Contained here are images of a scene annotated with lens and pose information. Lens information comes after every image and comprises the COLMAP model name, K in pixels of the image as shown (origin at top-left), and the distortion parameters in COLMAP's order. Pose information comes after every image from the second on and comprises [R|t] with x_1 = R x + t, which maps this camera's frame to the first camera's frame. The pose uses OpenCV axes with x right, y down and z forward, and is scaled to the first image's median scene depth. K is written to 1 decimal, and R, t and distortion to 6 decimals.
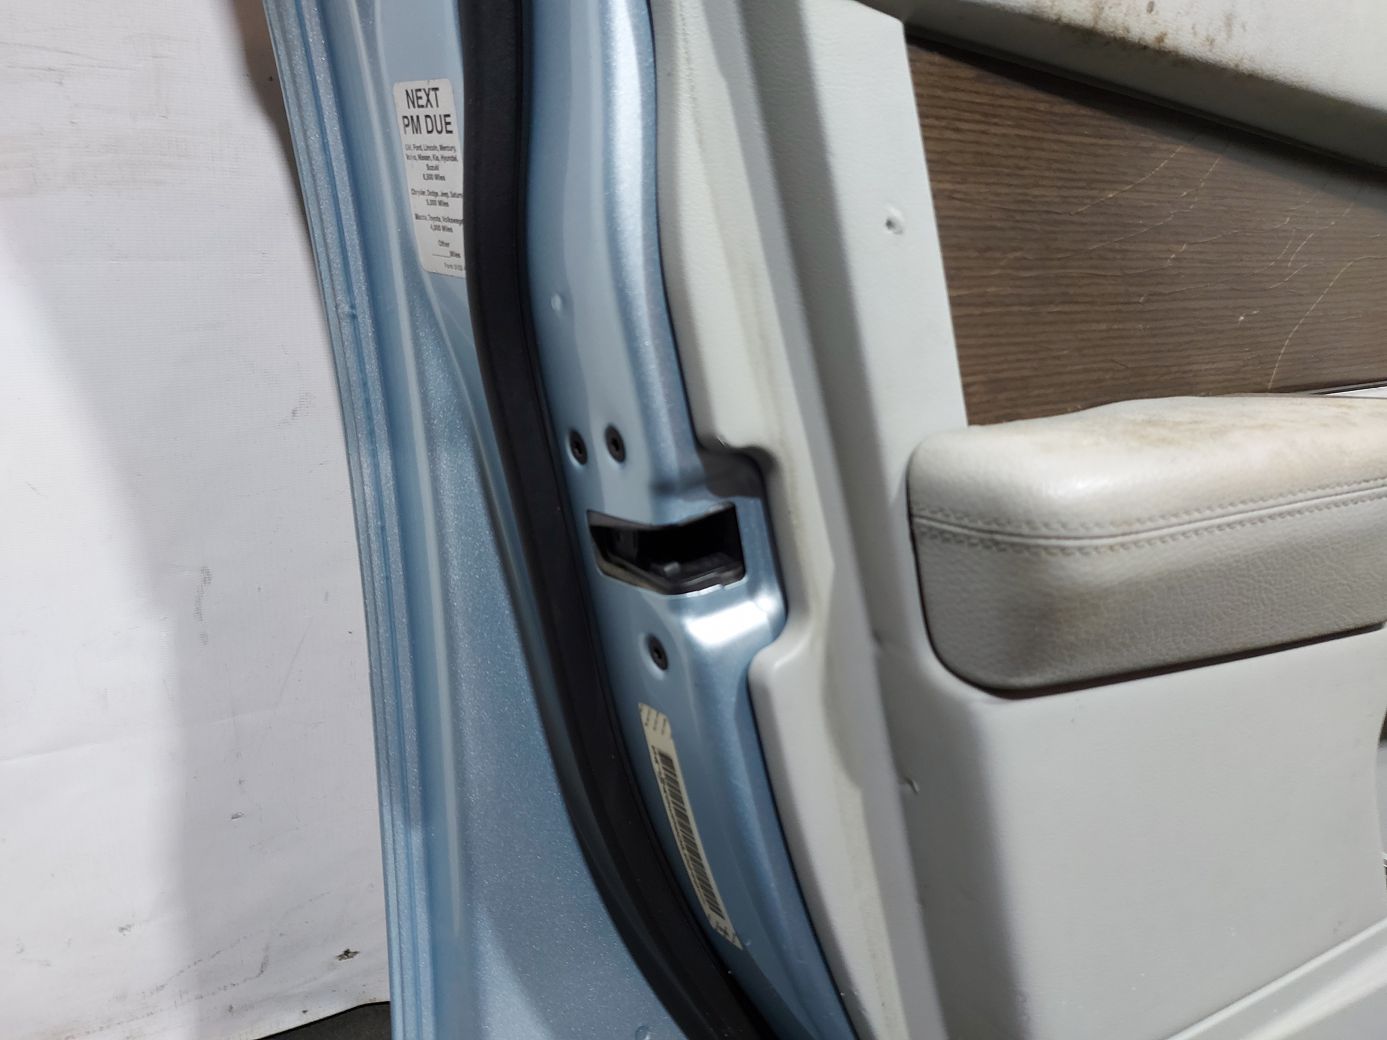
lens RADIAL K [[1013.9, 0, 692.2], [0, 1013.9, 549.4], [0, 0, 1]] dist [0.032760, -0.061783]
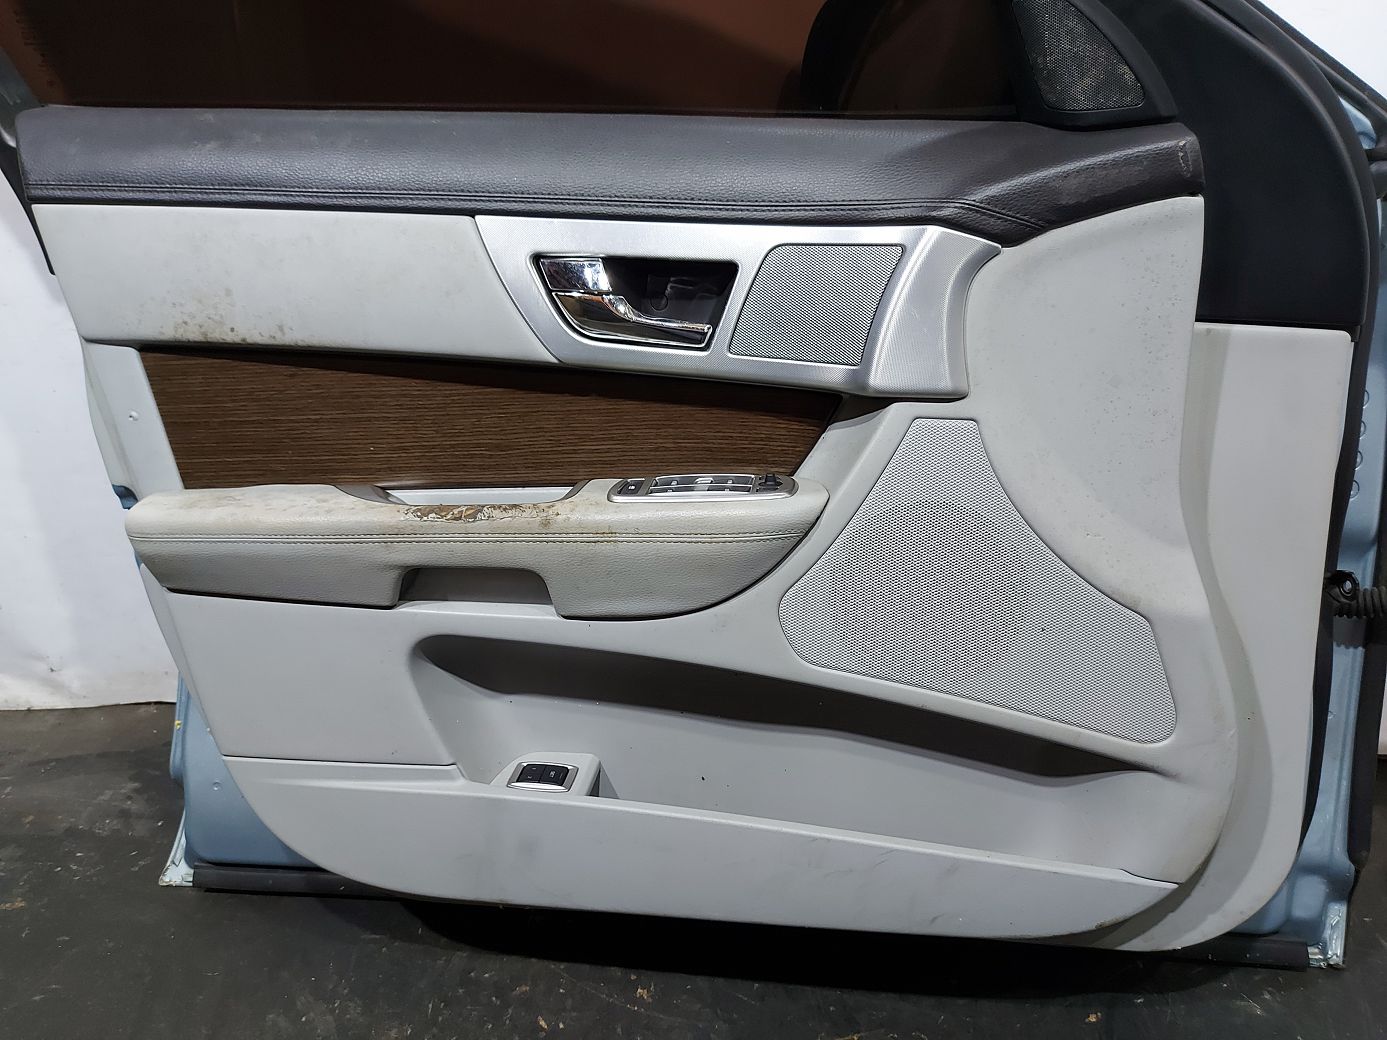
lens RADIAL K [[1013.9, 0, 696.6], [0, 1013.9, 528.1], [0, 0, 1]] dist [0.032760, -0.061783]
pose [[0.787635, 0.169797, -0.592284, 2.528028], [-0.122018, 0.985225, 0.120183, -0.436432], [0.603939, -0.022391, 0.796716, -0.258152]]
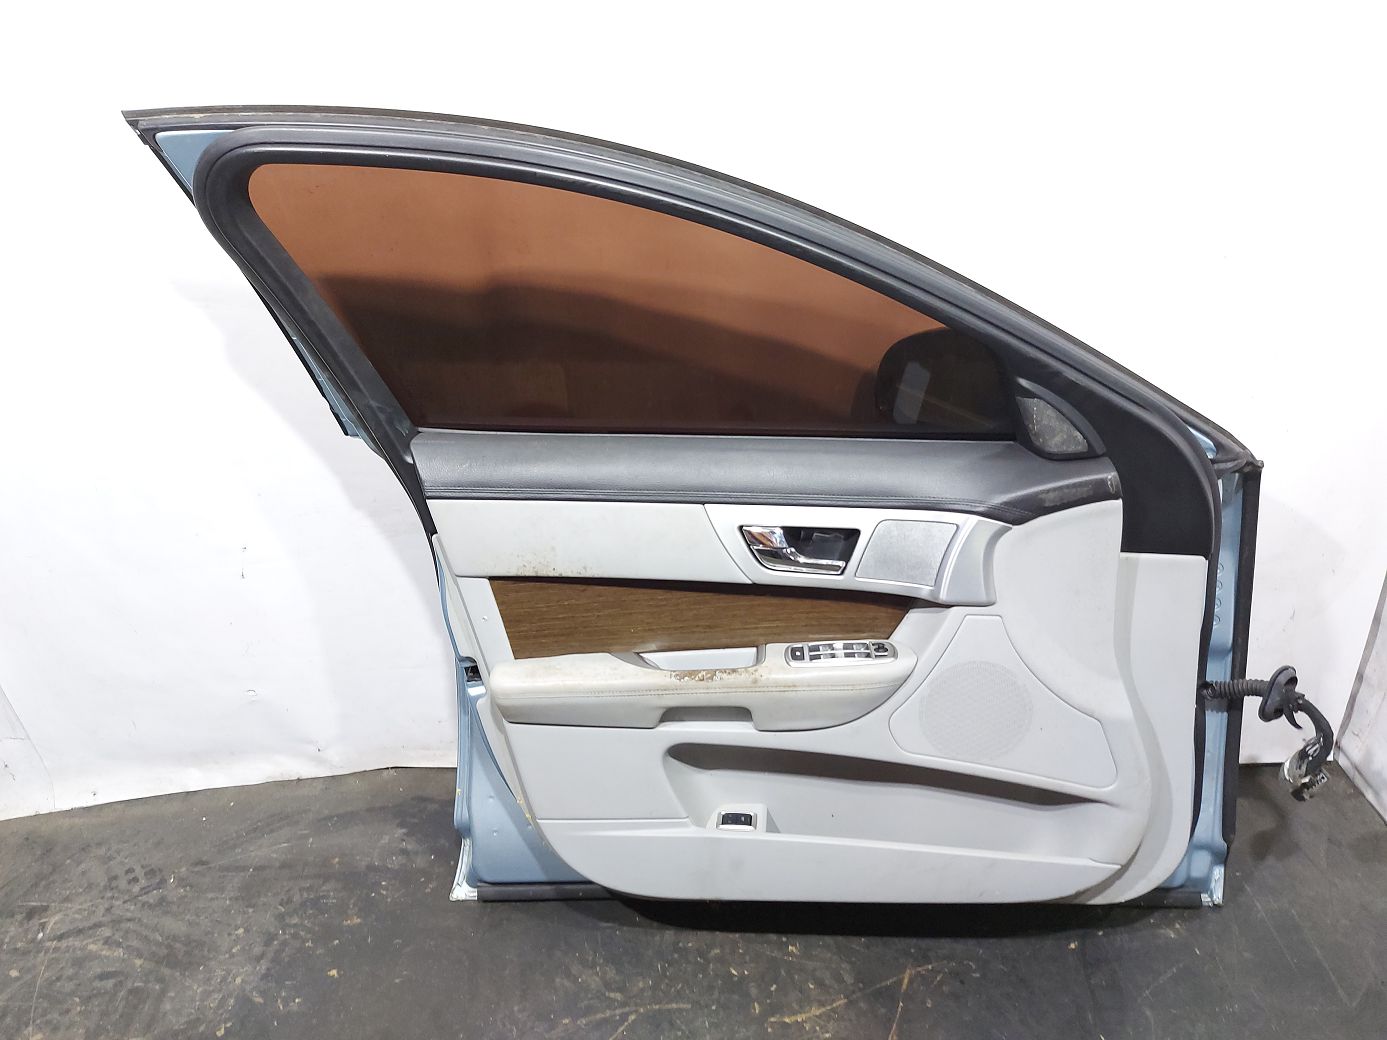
lens RADIAL K [[1013.9, 0, 688.3], [0, 1013.9, 524.3], [0, 0, 1]] dist [0.032760, -0.061783]
pose [[0.822660, 0.147405, -0.549093, 2.739533], [-0.083024, 0.986598, 0.140465, -1.169837], [0.562439, -0.069967, 0.823873, -1.795616]]
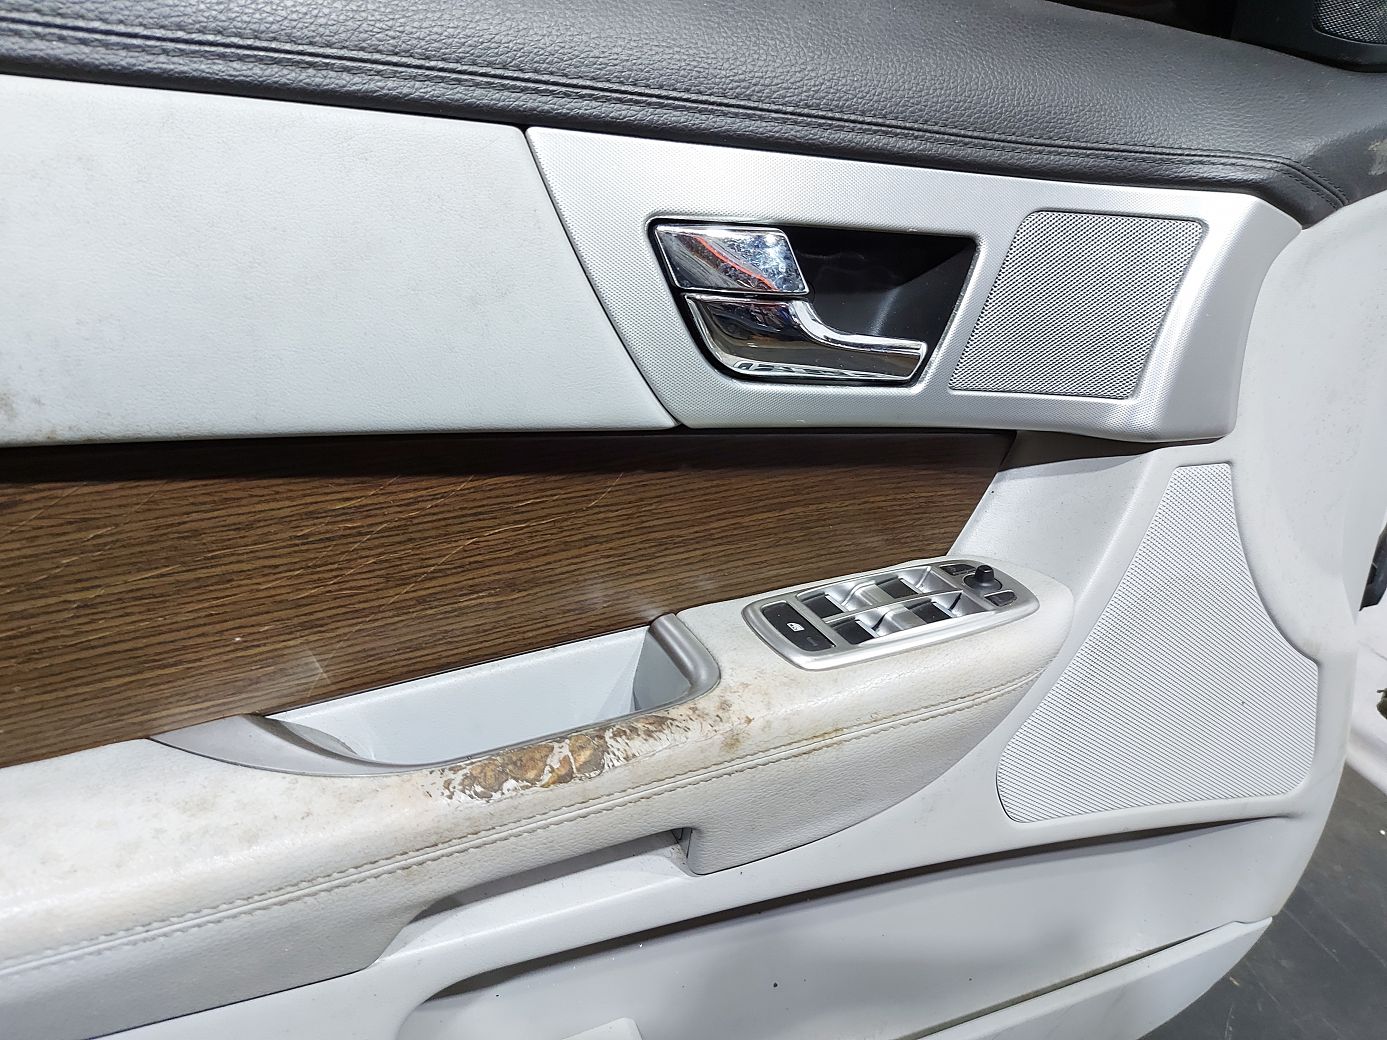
lens RADIAL K [[1013.9, 0, 685.7], [0, 1013.9, 518.5], [0, 0, 1]] dist [0.032760, -0.061783]
pose [[0.995485, 0.087590, -0.036576, 1.064188], [-0.079967, 0.981498, 0.173977, -0.578485], [0.051138, -0.170266, 0.984070, 0.159603]]
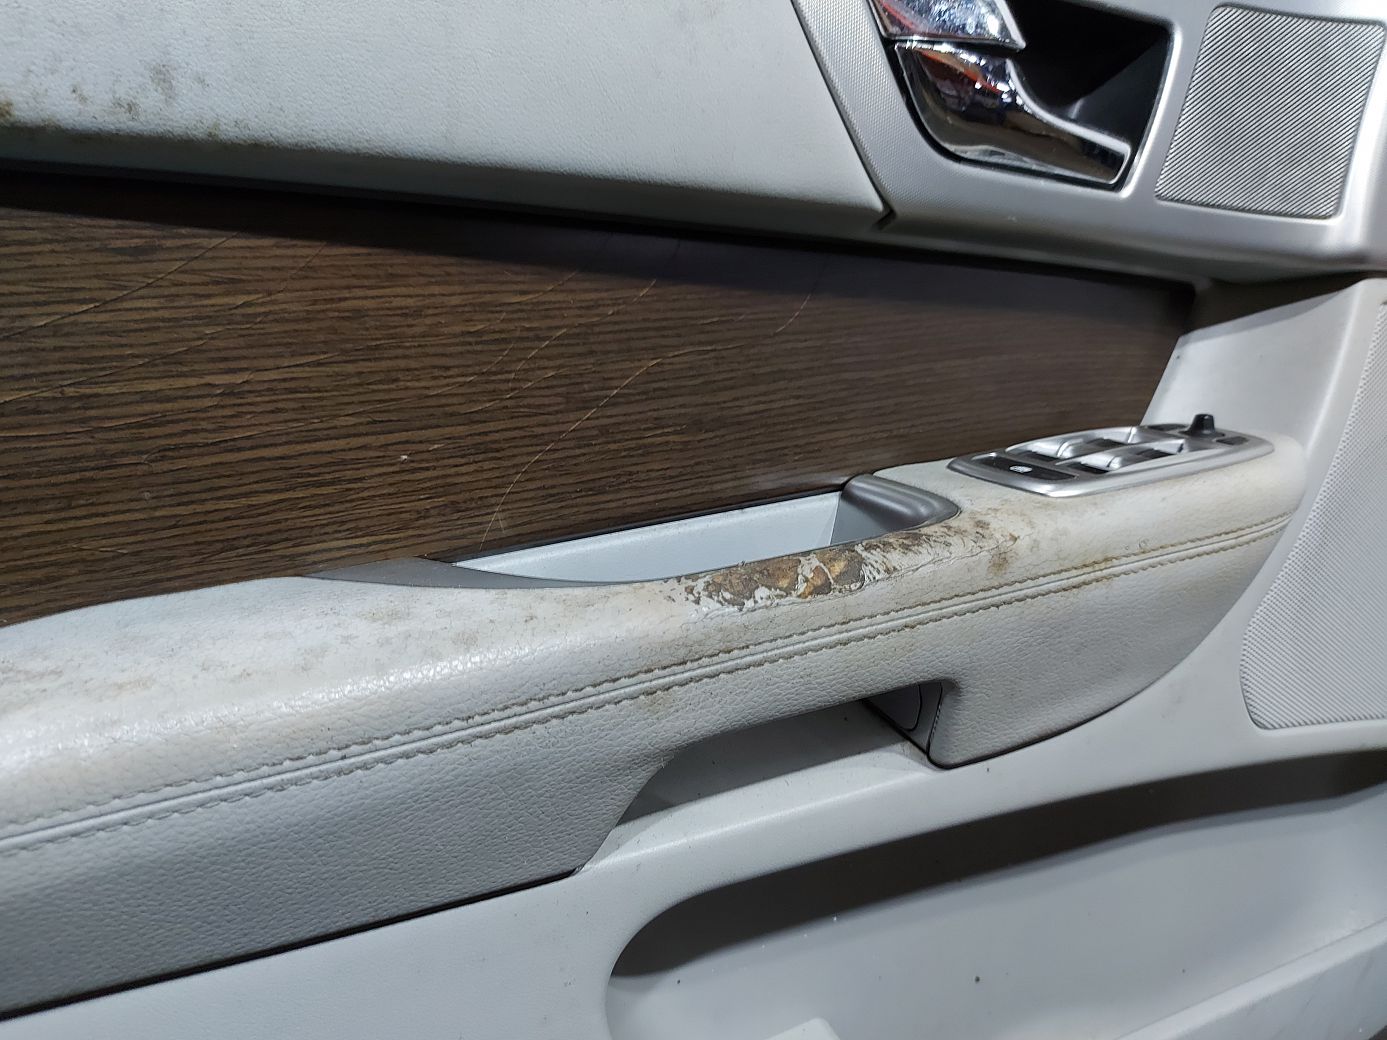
lens RADIAL K [[1013.9, 0, 674.4], [0, 1013.9, 527.5], [0, 0, 1]] dist [0.032760, -0.061783]
pose [[0.999618, 0.008395, -0.026333, 0.838153], [-0.007471, 0.999359, 0.035022, -0.225120], [0.026610, -0.034812, 0.999040, 0.289436]]
